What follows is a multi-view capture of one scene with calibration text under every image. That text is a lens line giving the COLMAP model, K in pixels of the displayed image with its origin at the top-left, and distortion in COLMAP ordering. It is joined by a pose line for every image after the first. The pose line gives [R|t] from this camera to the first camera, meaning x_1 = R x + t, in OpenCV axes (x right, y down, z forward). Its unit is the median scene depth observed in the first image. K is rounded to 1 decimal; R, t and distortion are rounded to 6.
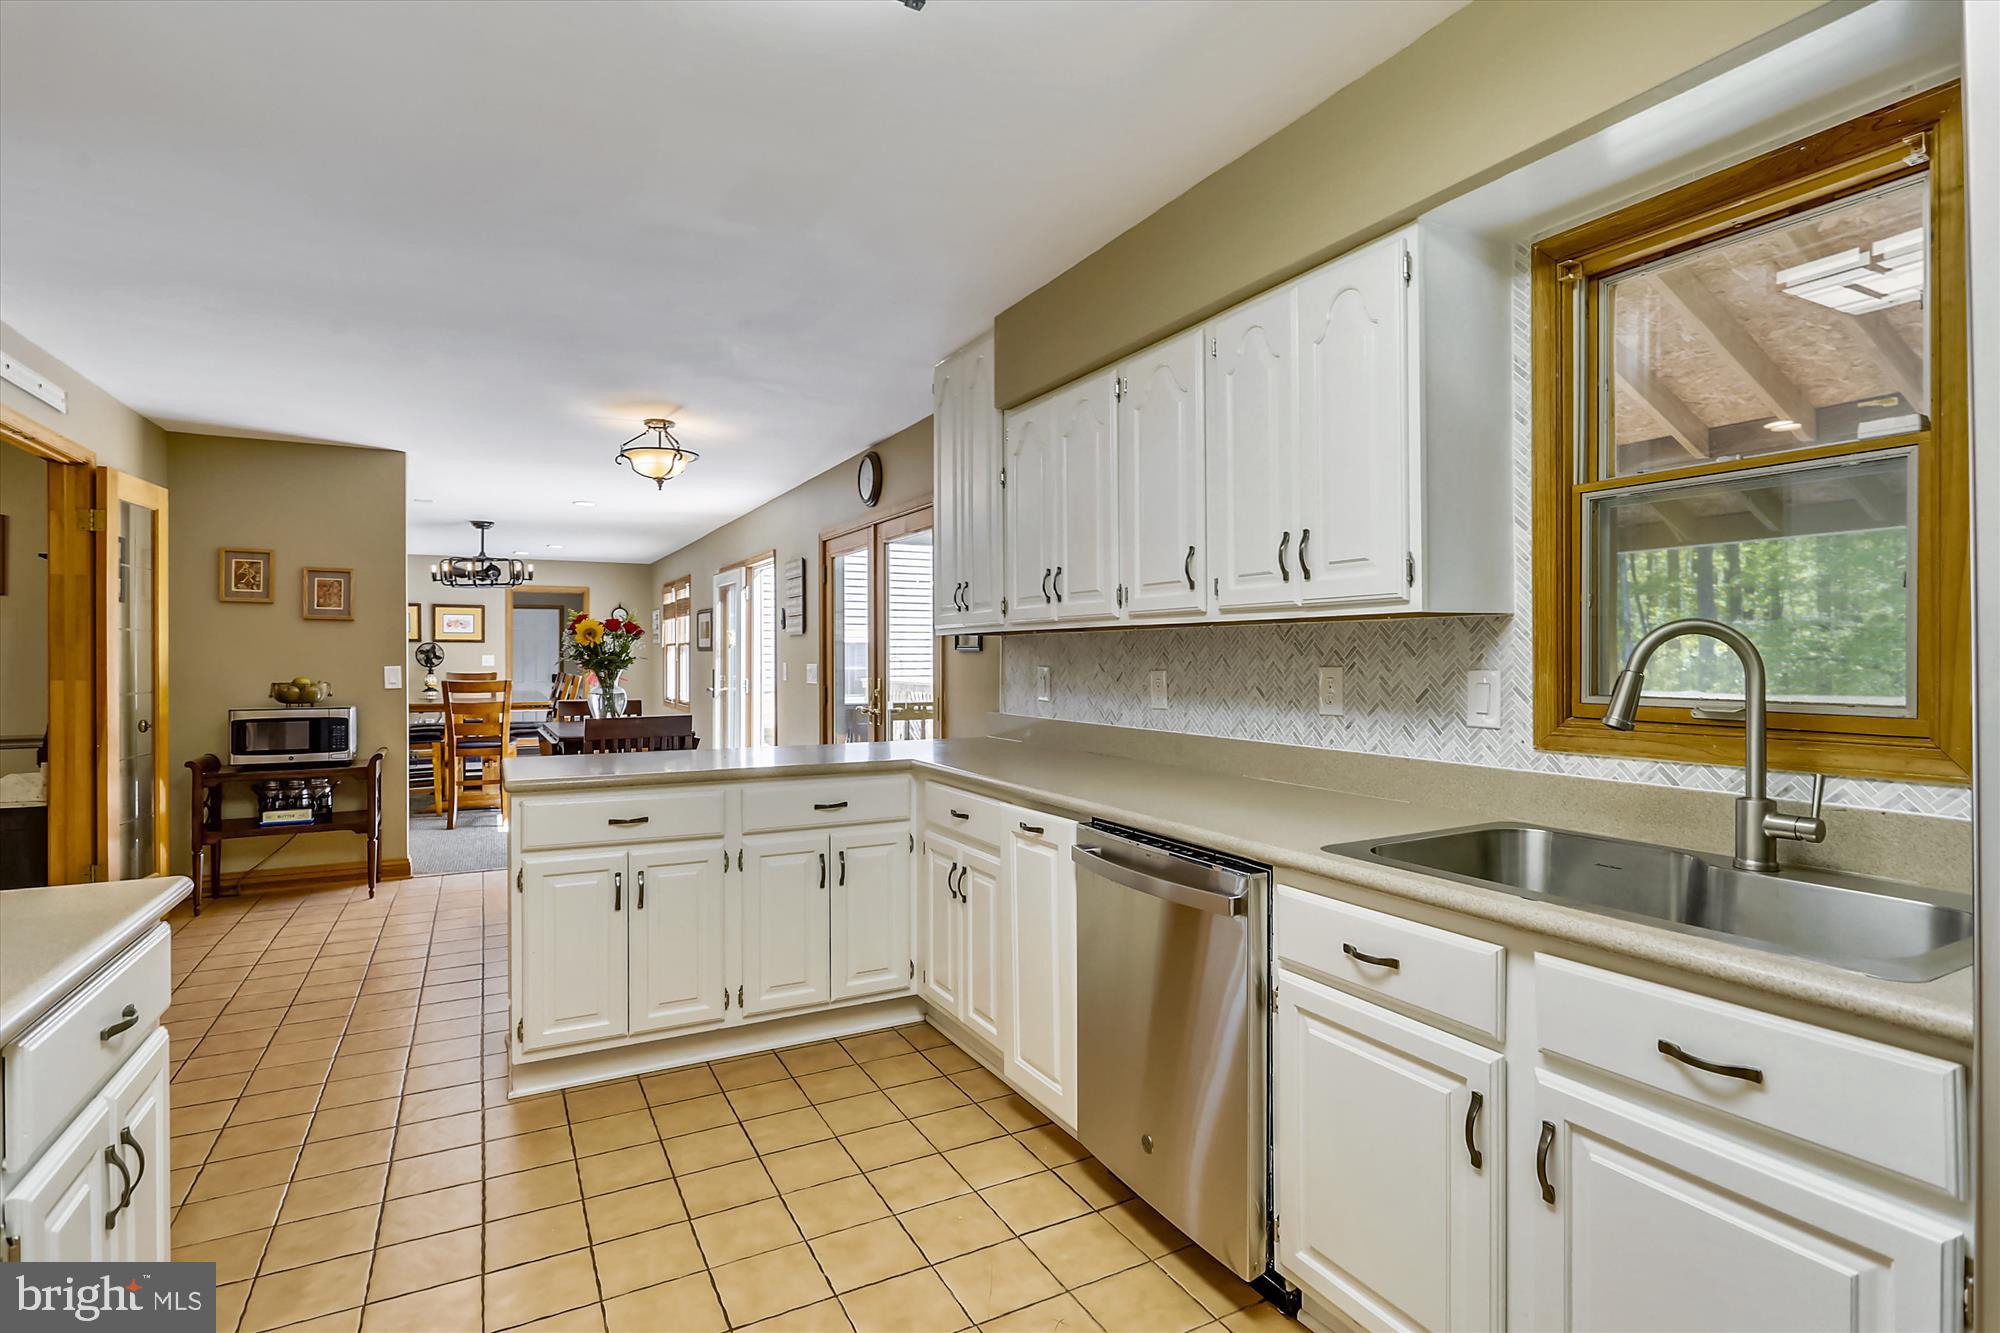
lens RADIAL K [[955.5, 0, 997.0], [0, 955.5, 669.2], [0, 0, 1]] dist [-0.020488, -0.000802]
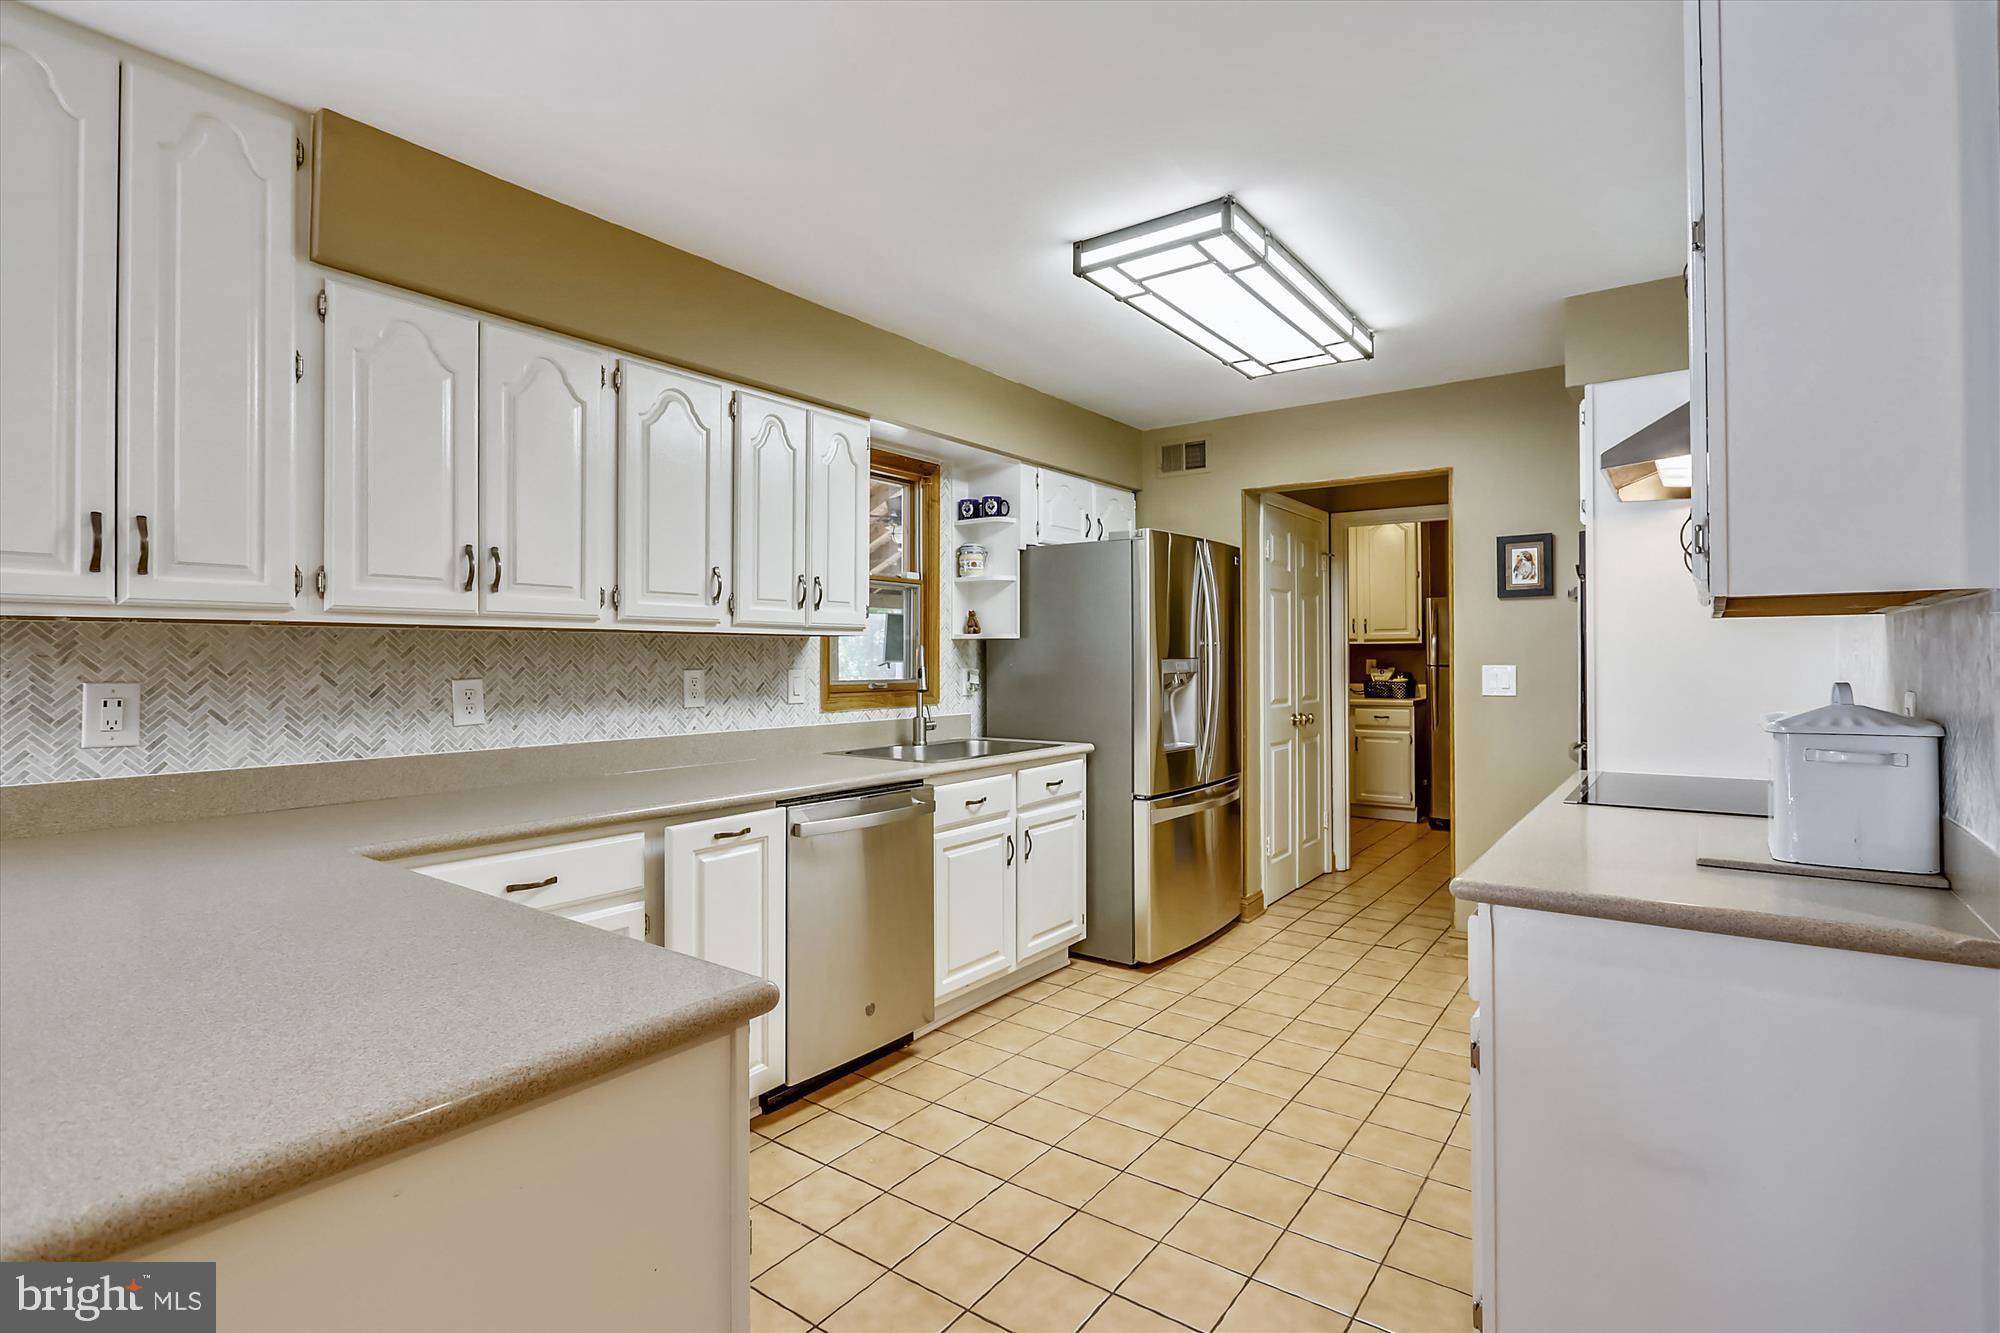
lens RADIAL K [[955.5, 0, 1004.1], [0, 955.5, 661.2], [0, 0, 1]] dist [-0.020488, -0.000802]
pose [[-0.422276, 0.007760, 0.906434, -0.955860], [0.022708, 0.999740, 0.002021, -0.006707], [-0.906183, 0.021437, -0.422342, 1.124872]]
